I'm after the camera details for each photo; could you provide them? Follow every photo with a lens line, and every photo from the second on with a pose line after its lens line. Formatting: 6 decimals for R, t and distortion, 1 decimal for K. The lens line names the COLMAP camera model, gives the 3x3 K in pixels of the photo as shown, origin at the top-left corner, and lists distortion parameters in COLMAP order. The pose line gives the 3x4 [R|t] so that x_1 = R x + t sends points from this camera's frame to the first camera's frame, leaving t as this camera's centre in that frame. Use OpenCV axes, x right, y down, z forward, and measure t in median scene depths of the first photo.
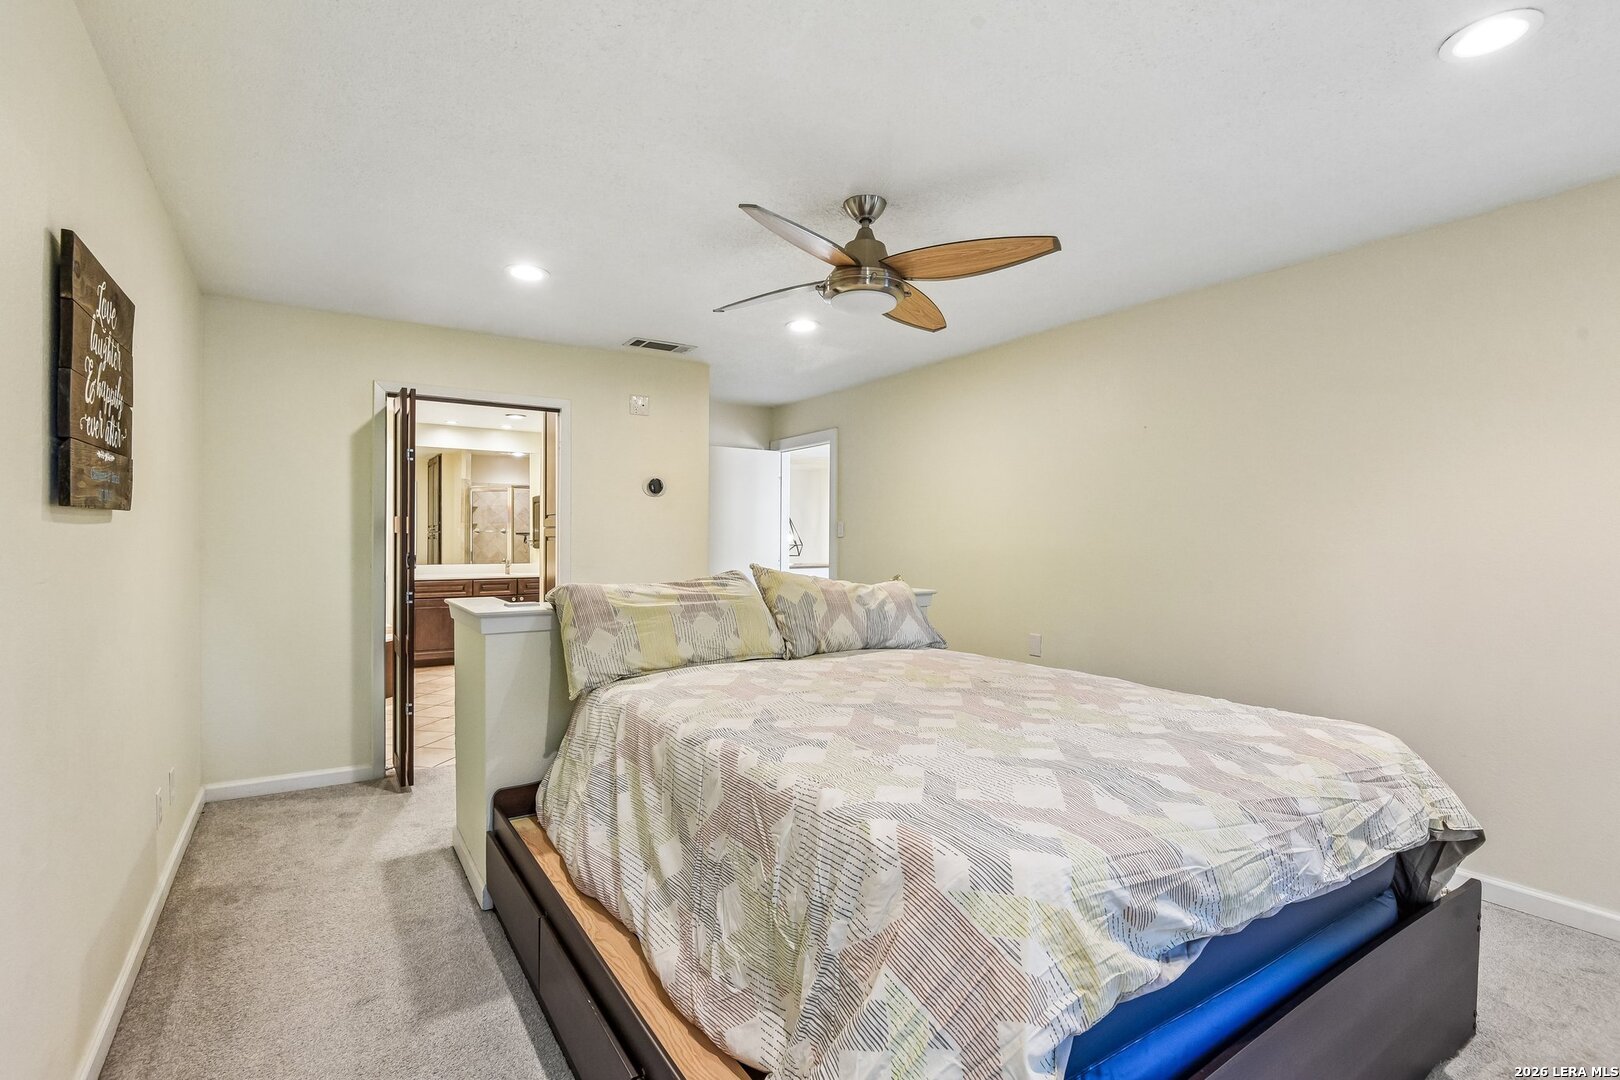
lens RADIAL K [[748.5, 0, 805.1], [0, 748.5, 538.7], [0, 0, 1]] dist [-0.005372, -0.012266]
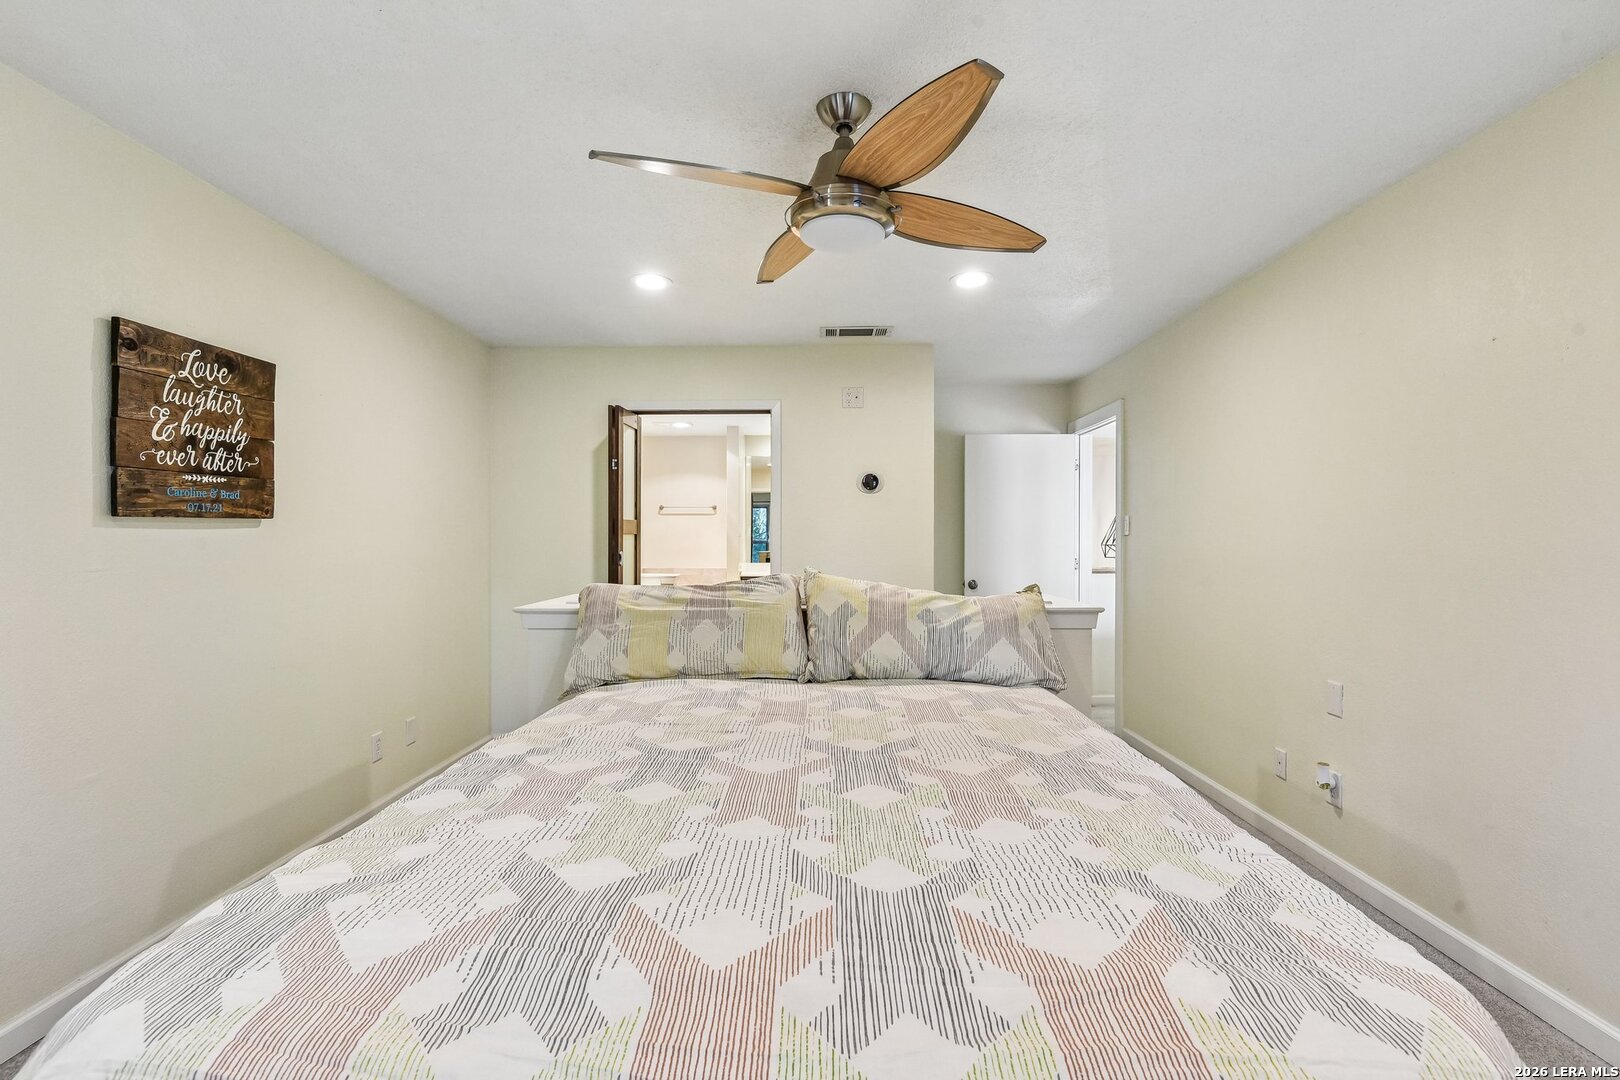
lens RADIAL K [[747.0, 0, 803.4], [0, 747.0, 533.2], [0, 0, 1]] dist [-0.000540, -0.011865]
pose [[0.822547, -0.008033, -0.568641, 0.420877], [0.004113, 0.999958, -0.008177, 0.001998], [0.568682, 0.004387, 0.822545, 0.293428]]
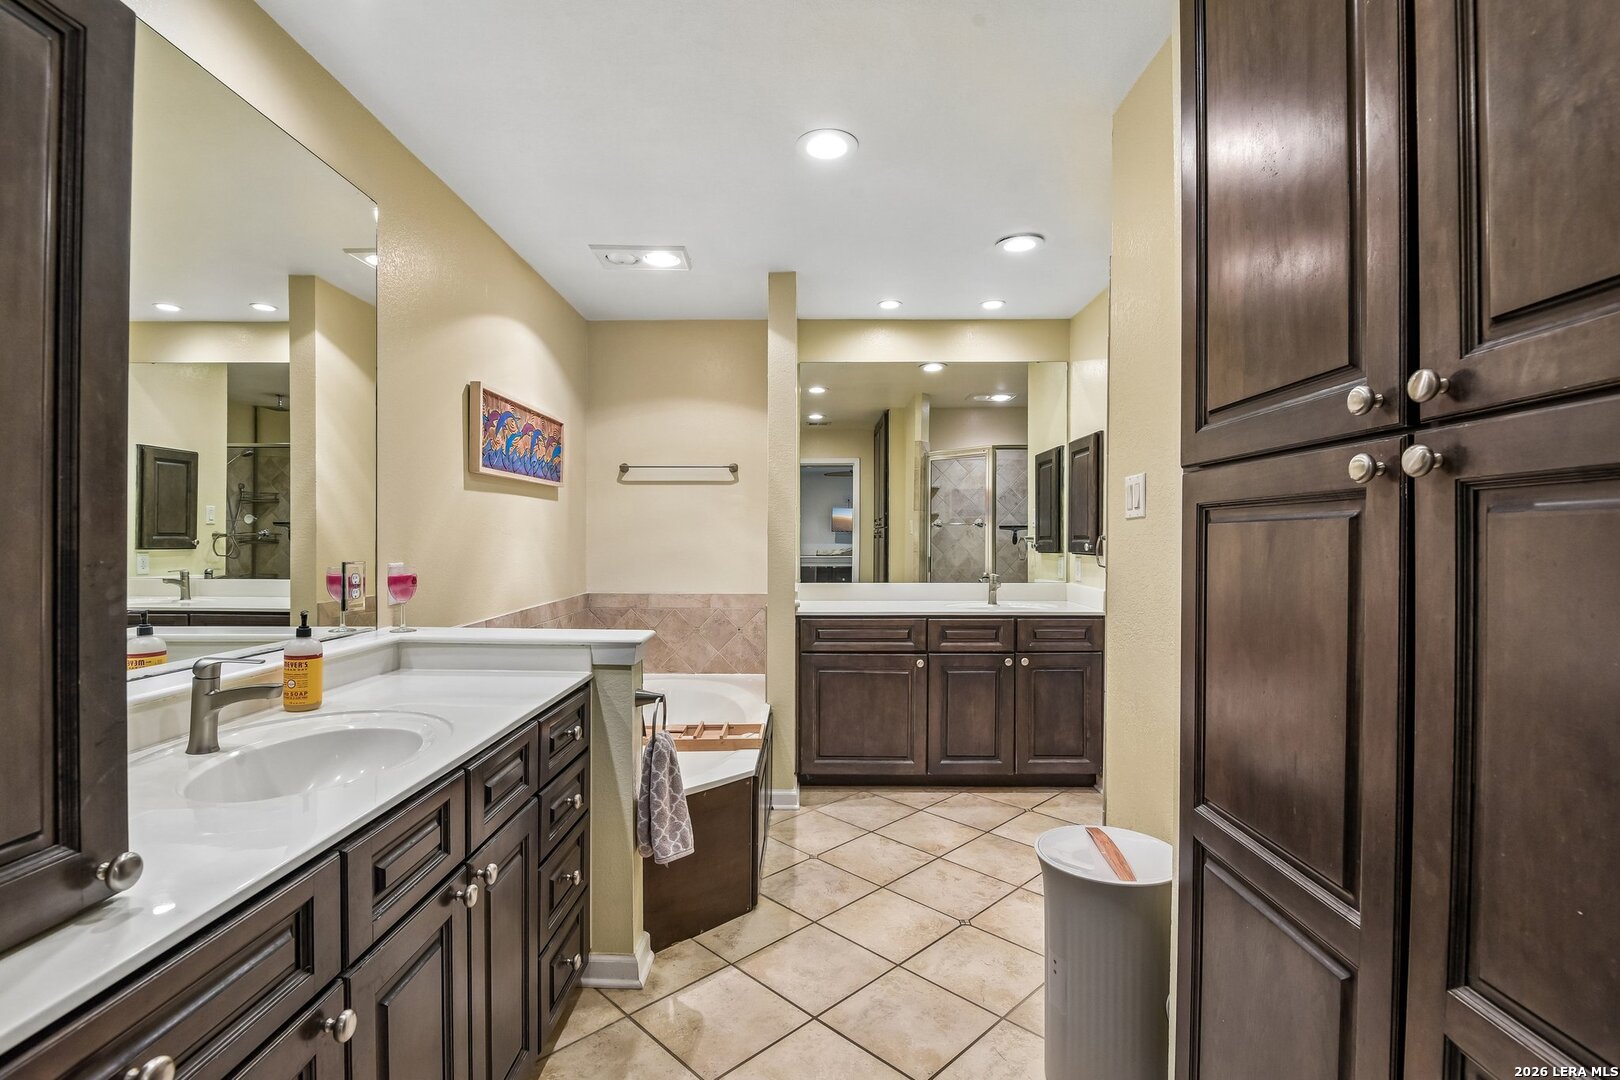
lens RADIAL K [[746.6, 0, 803.4], [0, 746.6, 547.2], [0, 0, 1]] dist [-0.008415, -0.006238]
pose [[0.827258, 0.002996, -0.561815, -0.590765], [0.000176, 0.999984, 0.005593, 0.017379], [0.561823, -0.004725, 0.827244, 1.369303]]
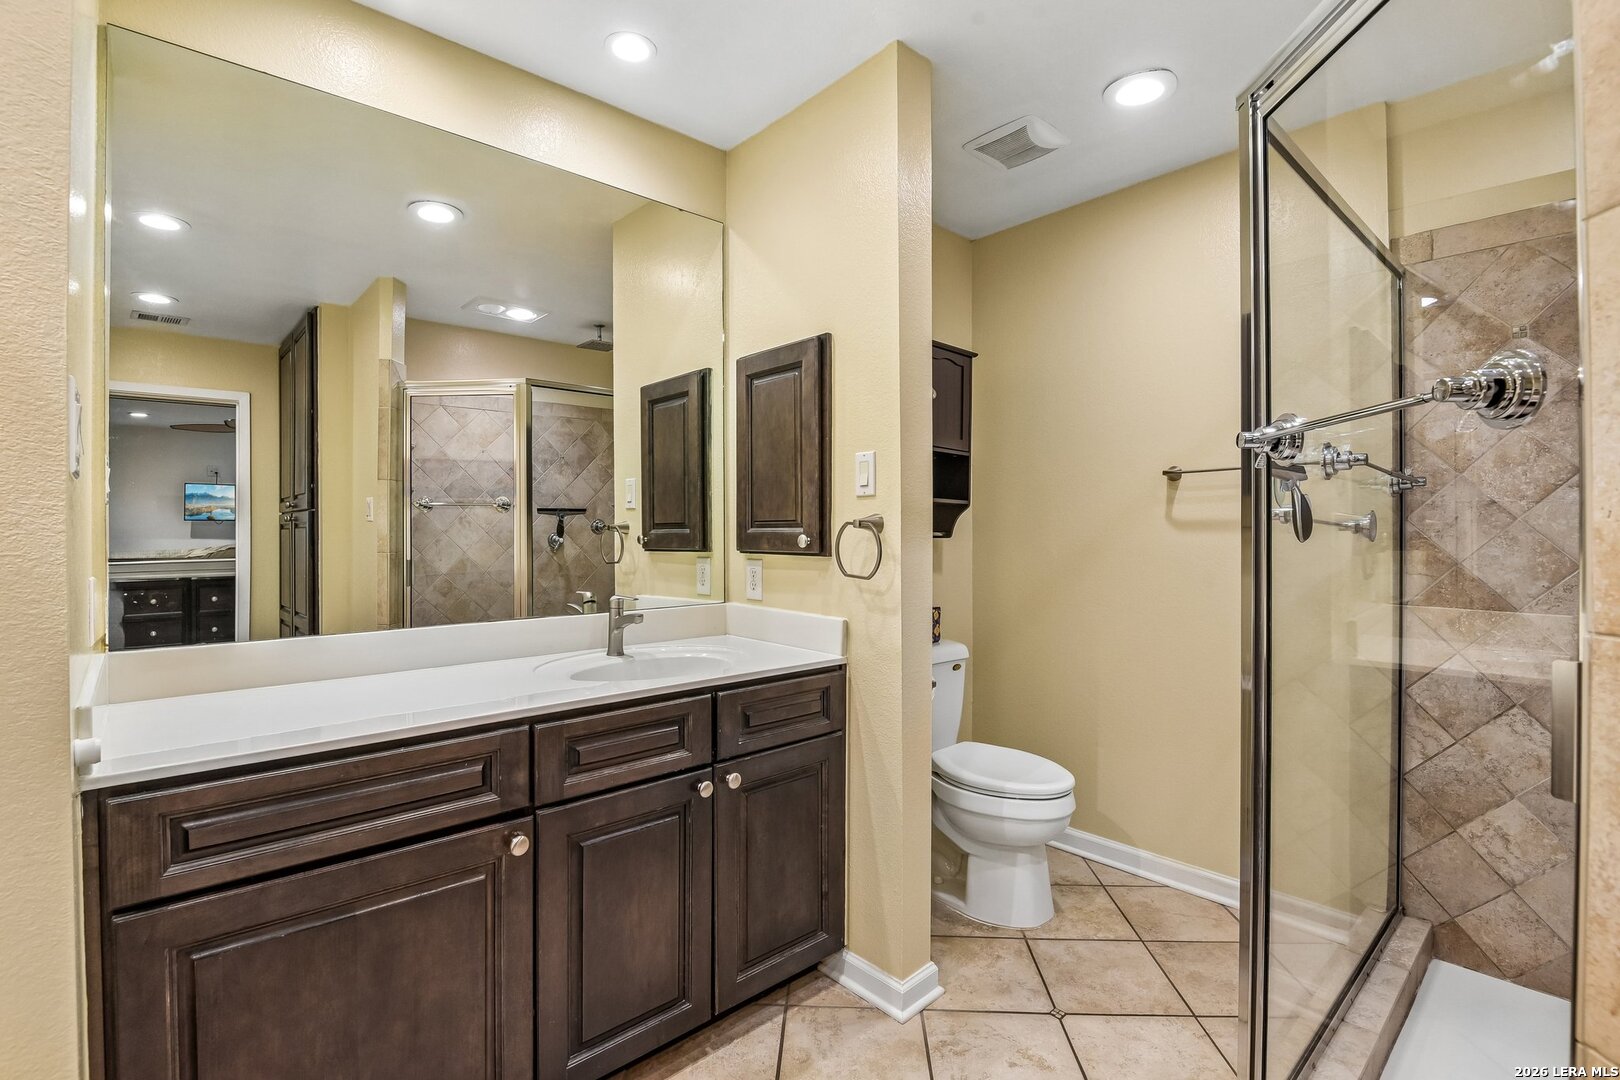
lens RADIAL K [[748.5, 0, 805.1], [0, 748.5, 538.7], [0, 0, 1]] dist [-0.005372, -0.012266]
pose [[0.989641, -0.006623, 0.143414, -0.989556], [0.005842, 0.999966, 0.005866, 0.017761], [-0.143448, -0.004967, 0.989645, 1.968400]]
